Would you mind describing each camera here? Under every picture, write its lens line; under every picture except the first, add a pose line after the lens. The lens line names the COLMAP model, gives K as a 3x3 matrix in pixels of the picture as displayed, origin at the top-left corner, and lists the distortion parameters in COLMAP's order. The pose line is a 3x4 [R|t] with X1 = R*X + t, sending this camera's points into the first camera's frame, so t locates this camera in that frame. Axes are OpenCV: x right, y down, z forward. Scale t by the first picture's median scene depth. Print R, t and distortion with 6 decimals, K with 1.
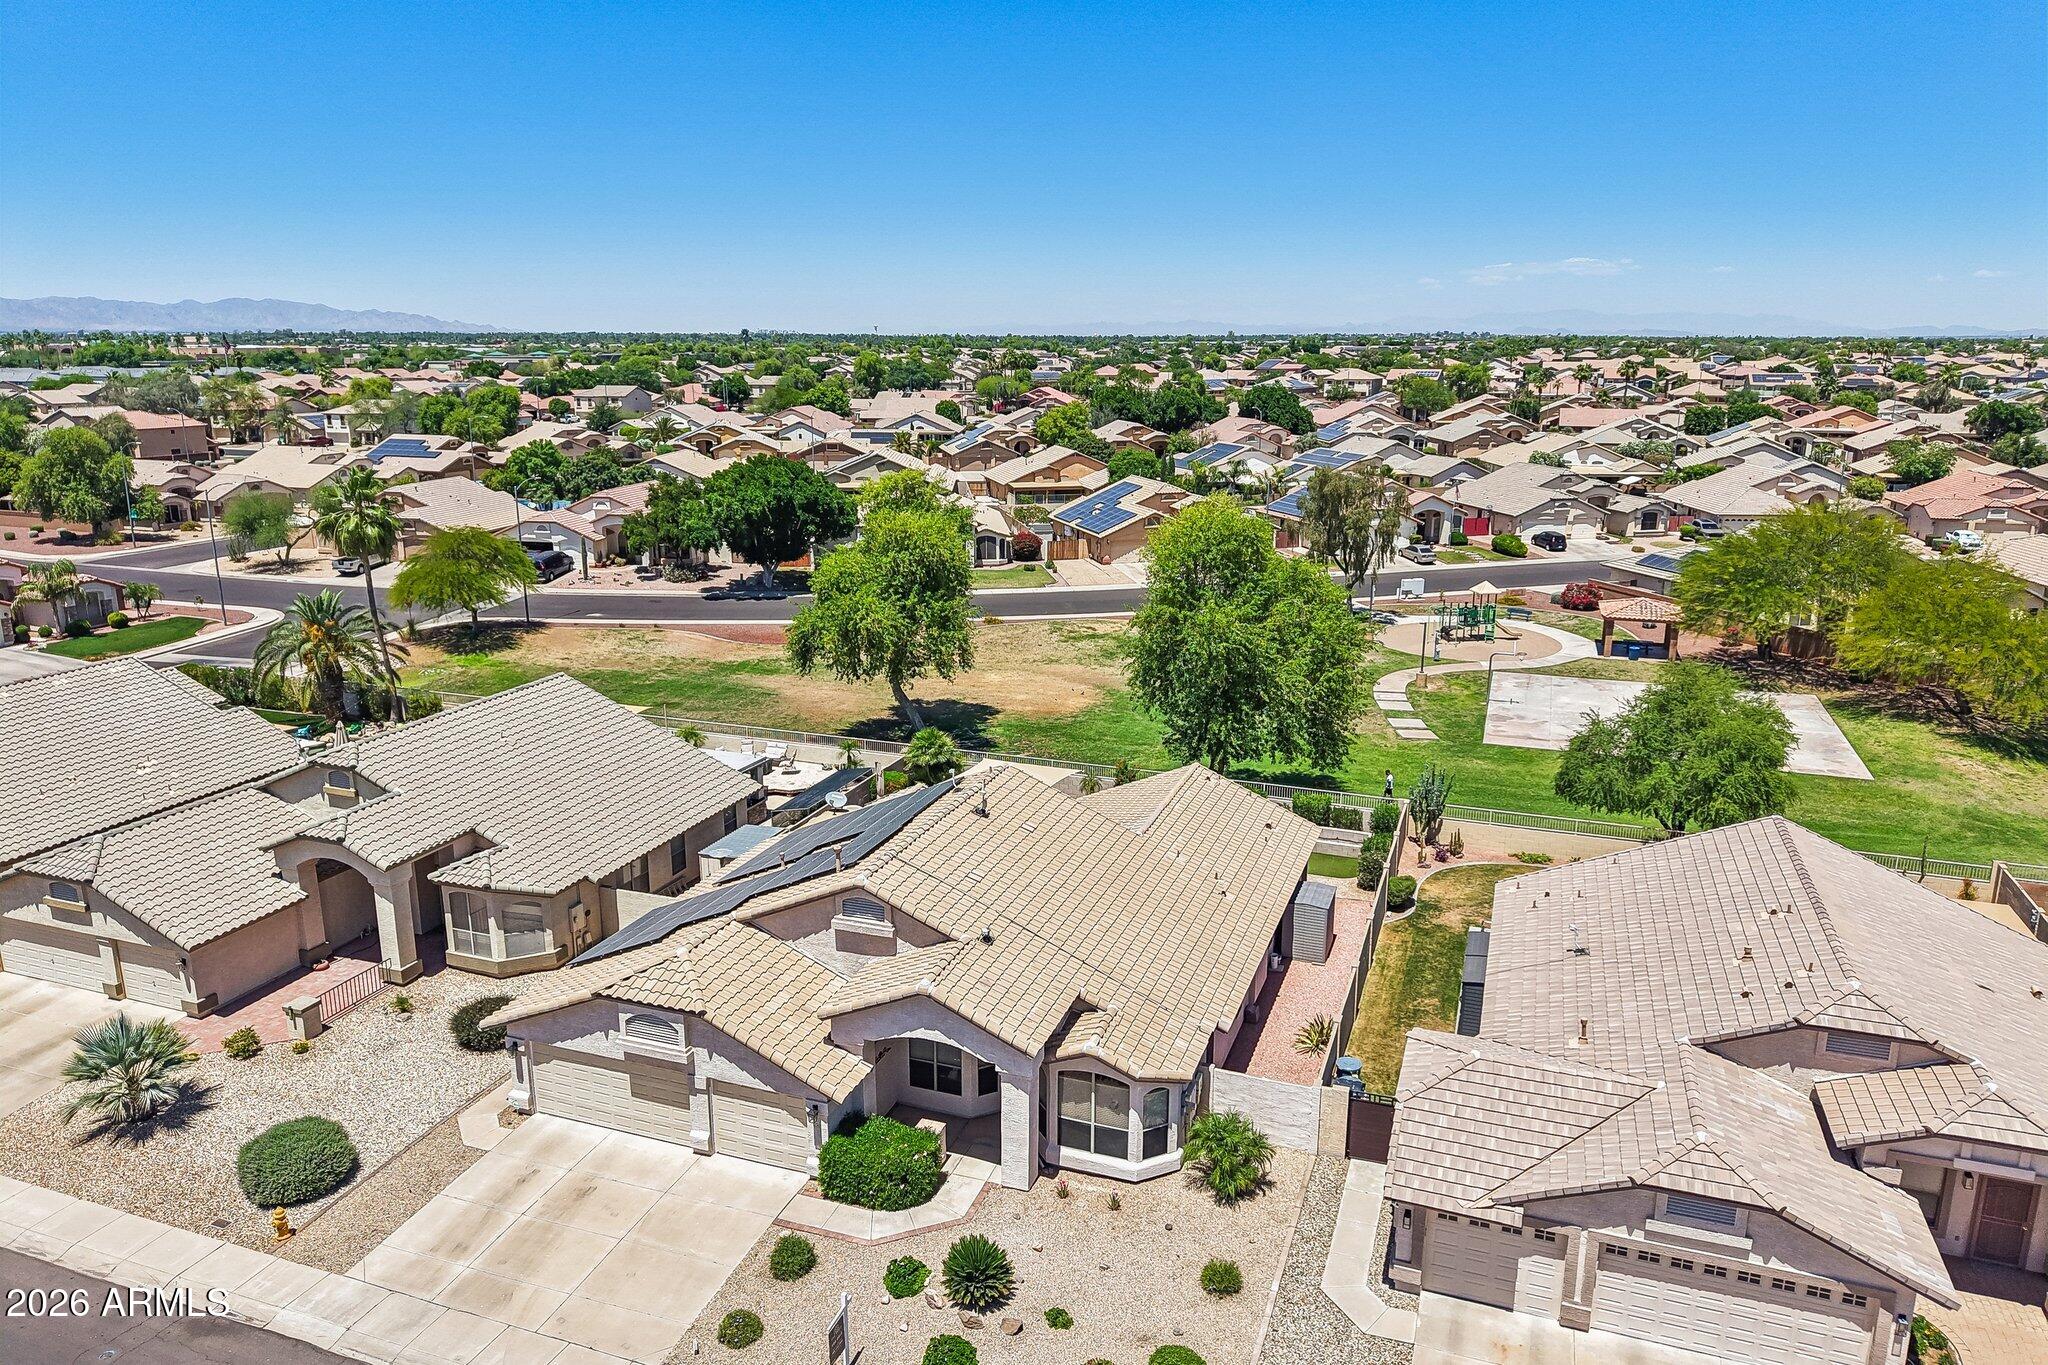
lens RADIAL K [[1370.1, 0, 1031.6], [0, 1370.1, 675.6], [0, 0, 1]] dist [0.031240, -0.032738]
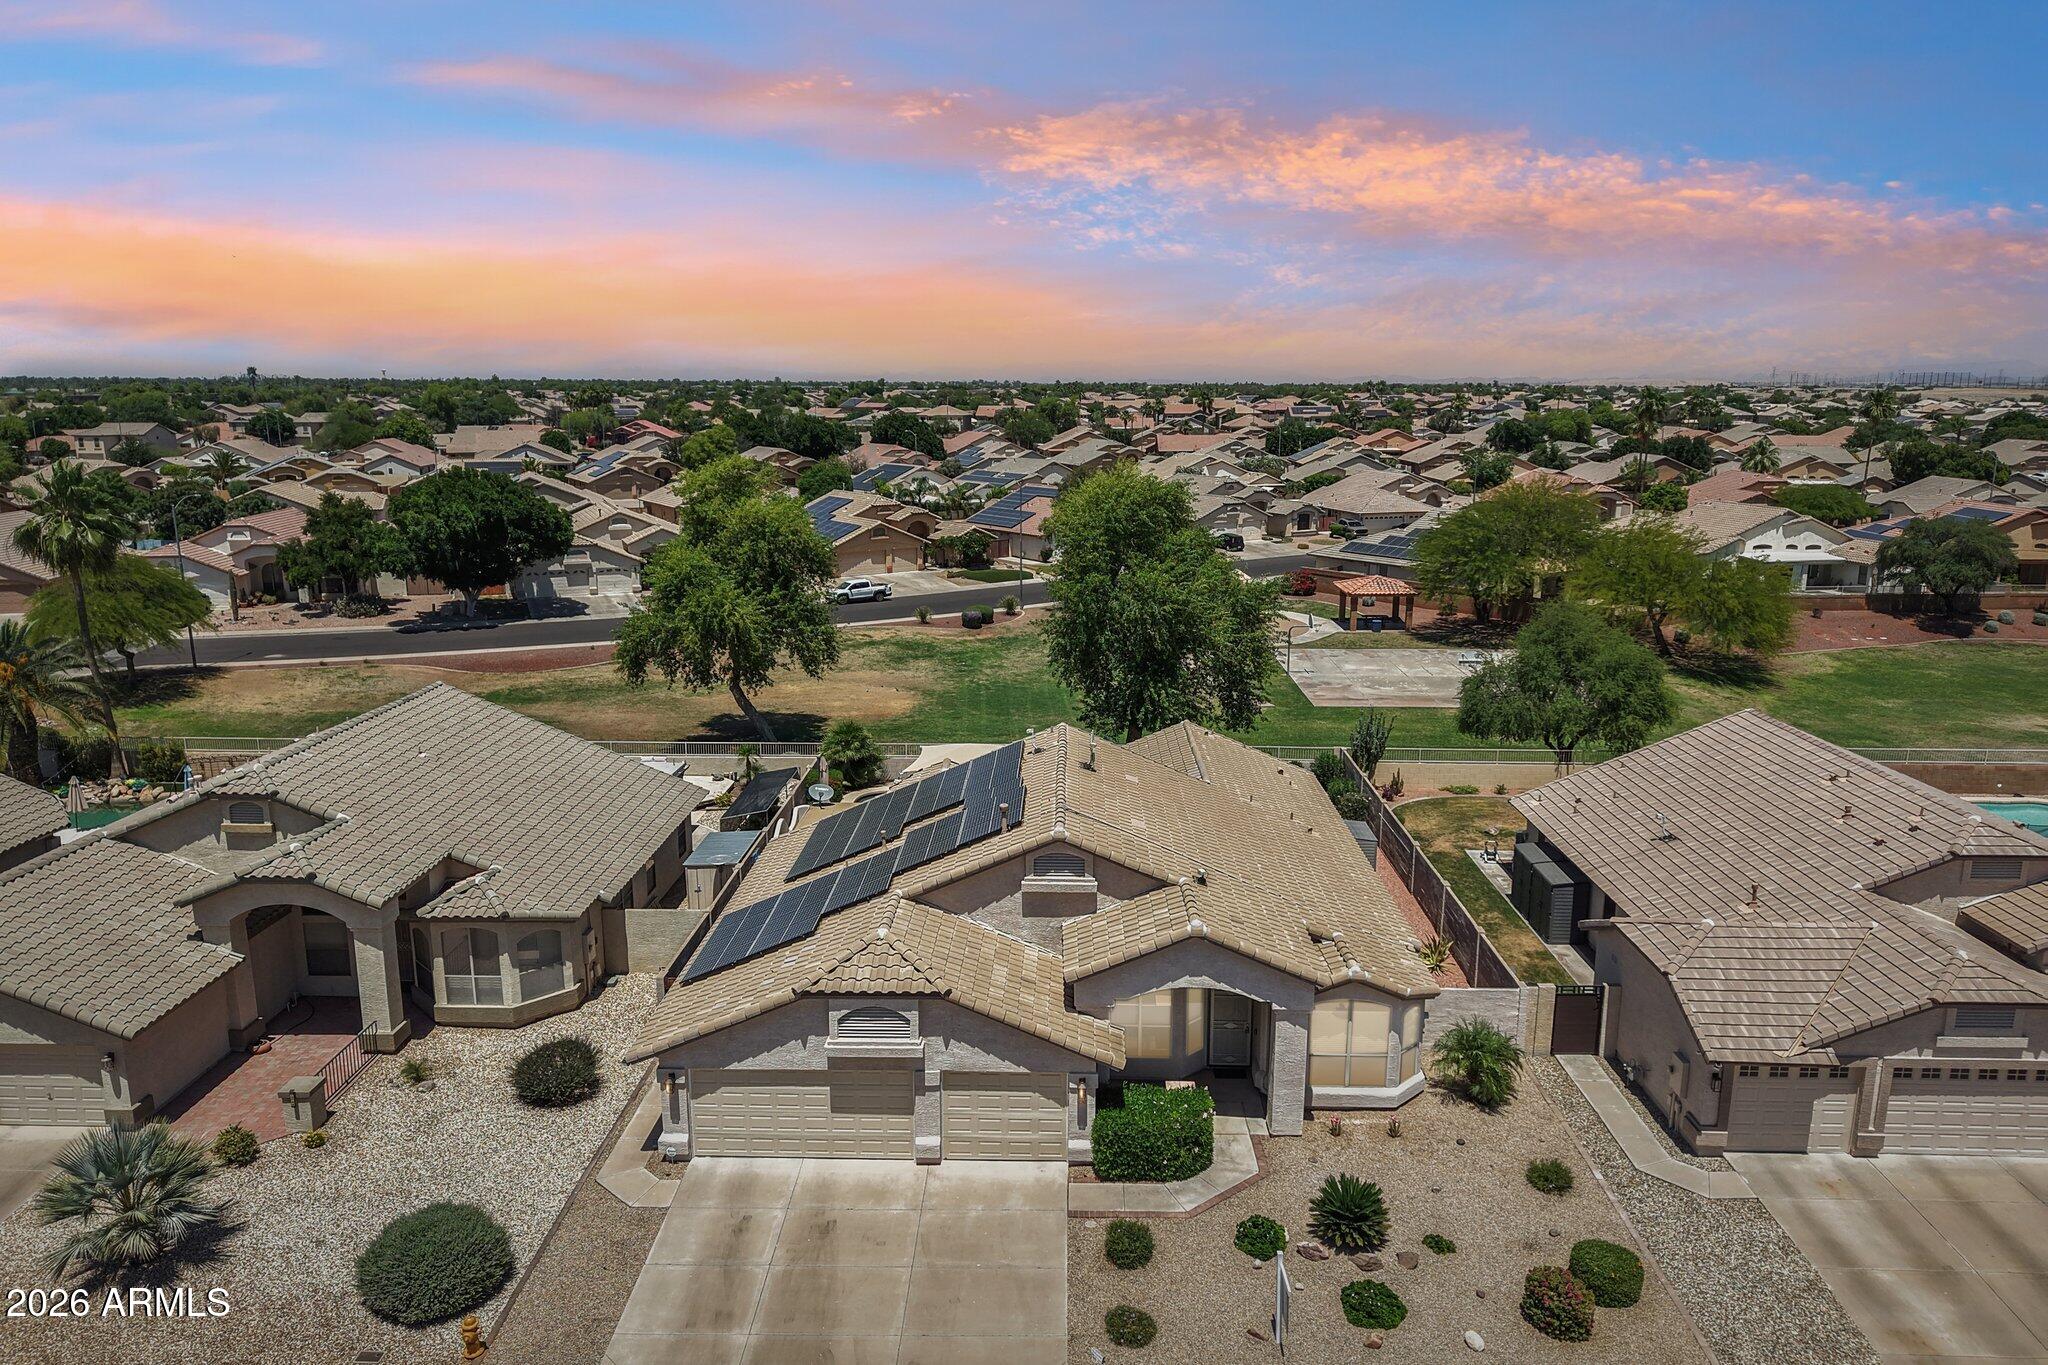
lens RADIAL K [[1367.7, 0, 1033.1], [0, 1367.7, 673.9], [0, 0, 1]] dist [0.038614, -0.043901]
pose [[0.947836, -0.065965, 0.311859, -0.358343], [0.076523, 0.996831, -0.021725, 0.054197], [-0.309438, 0.044456, 0.949880, 0.122316]]
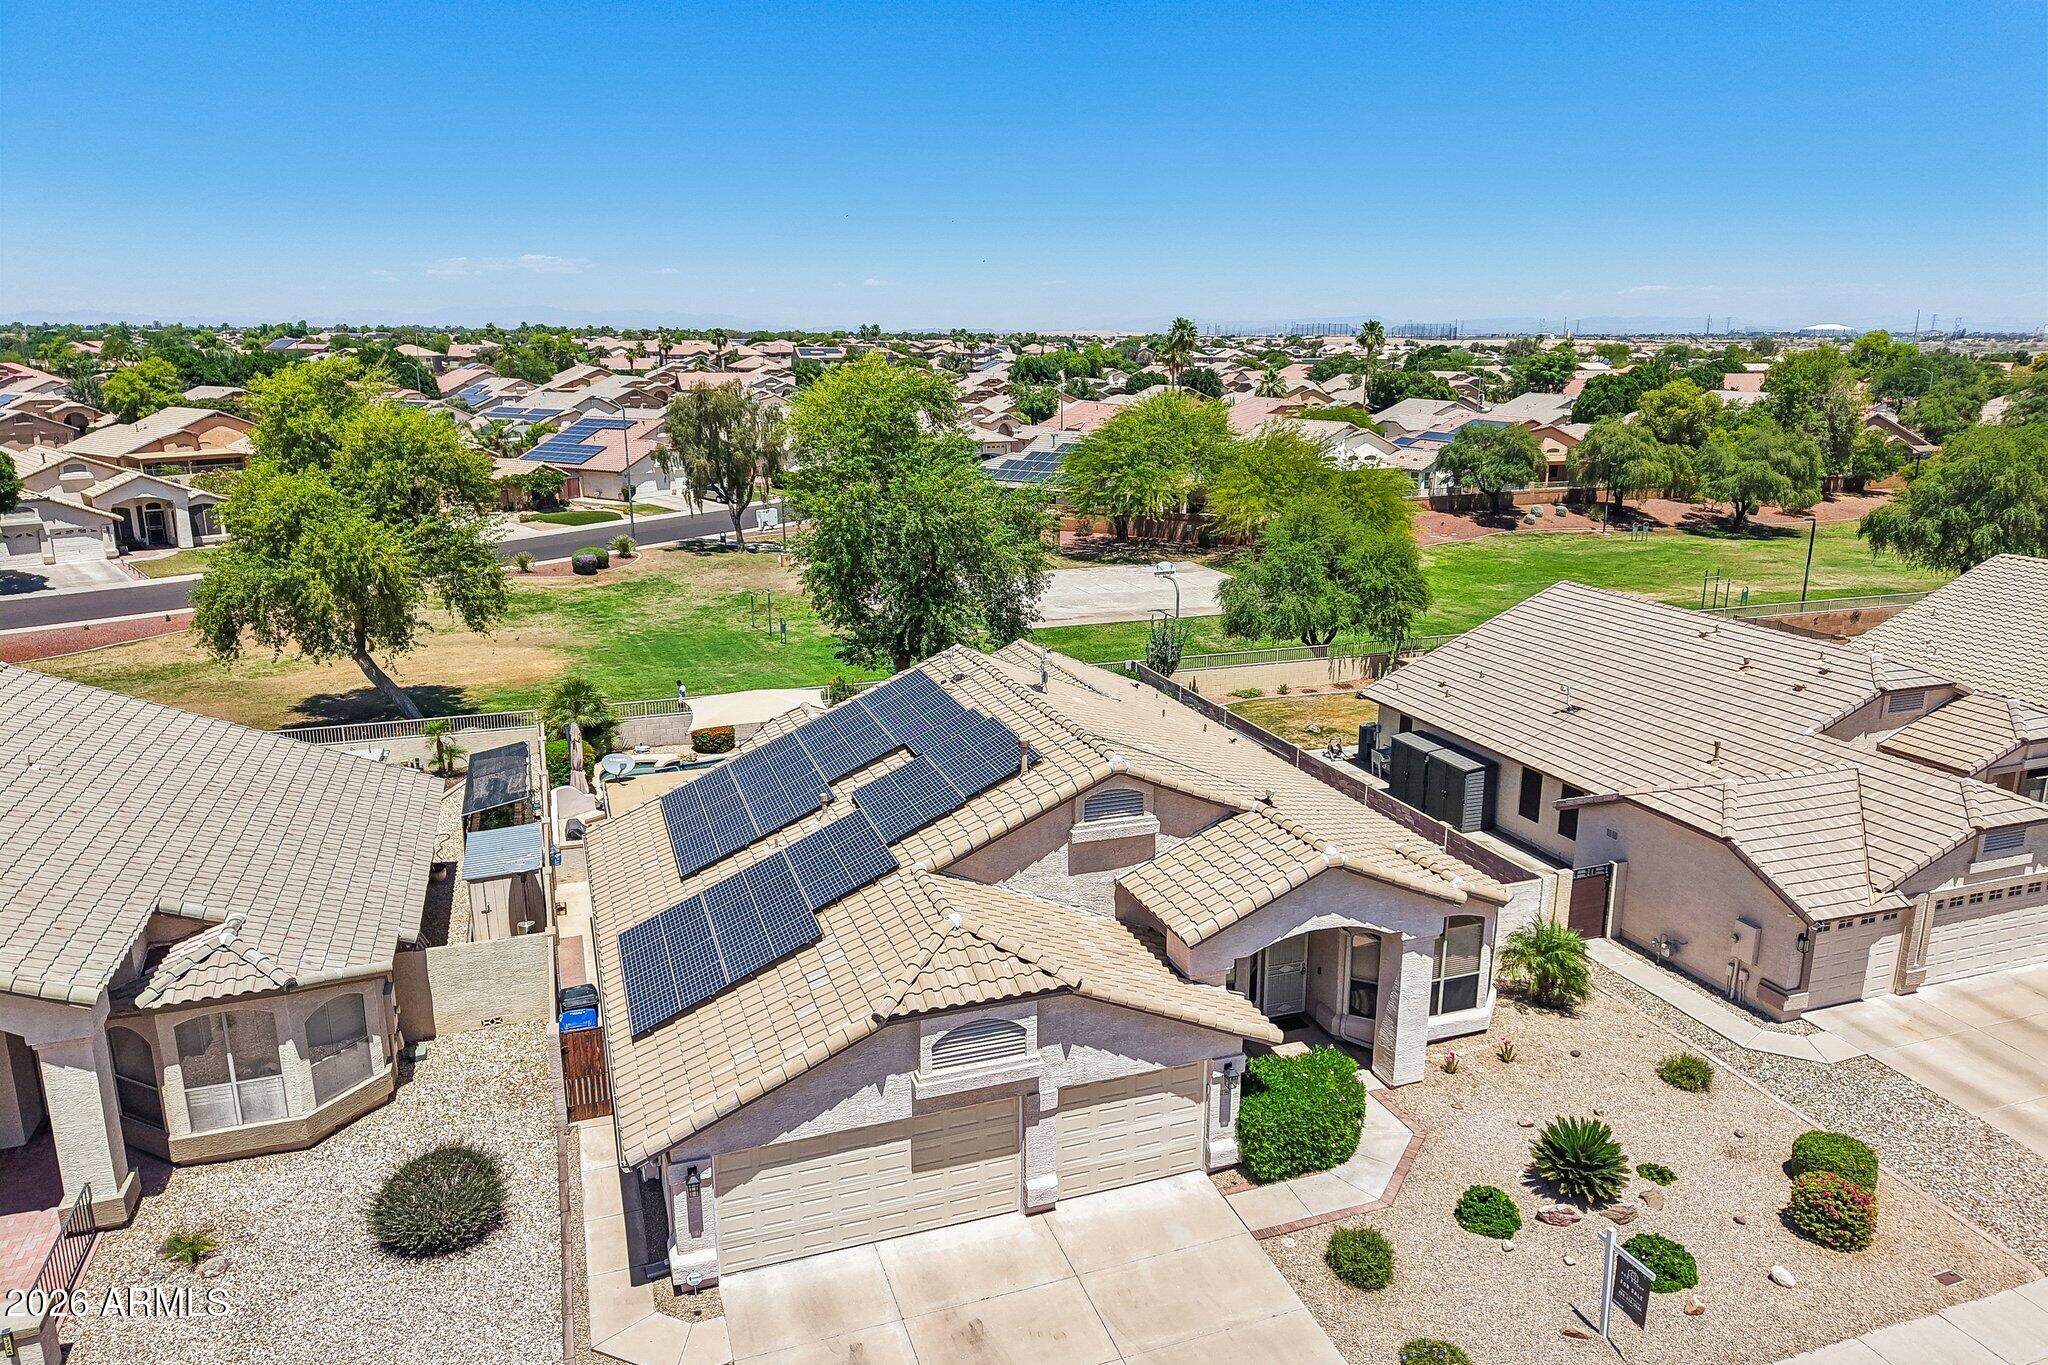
lens RADIAL K [[1370.1, 0, 1031.6], [0, 1370.1, 675.6], [0, 0, 1]] dist [0.031240, -0.032738]
pose [[0.766251, -0.153893, 0.623839, -0.513727], [0.152481, 0.986712, 0.056120, 0.049677], [-0.624186, 0.052121, 0.779535, 0.403727]]
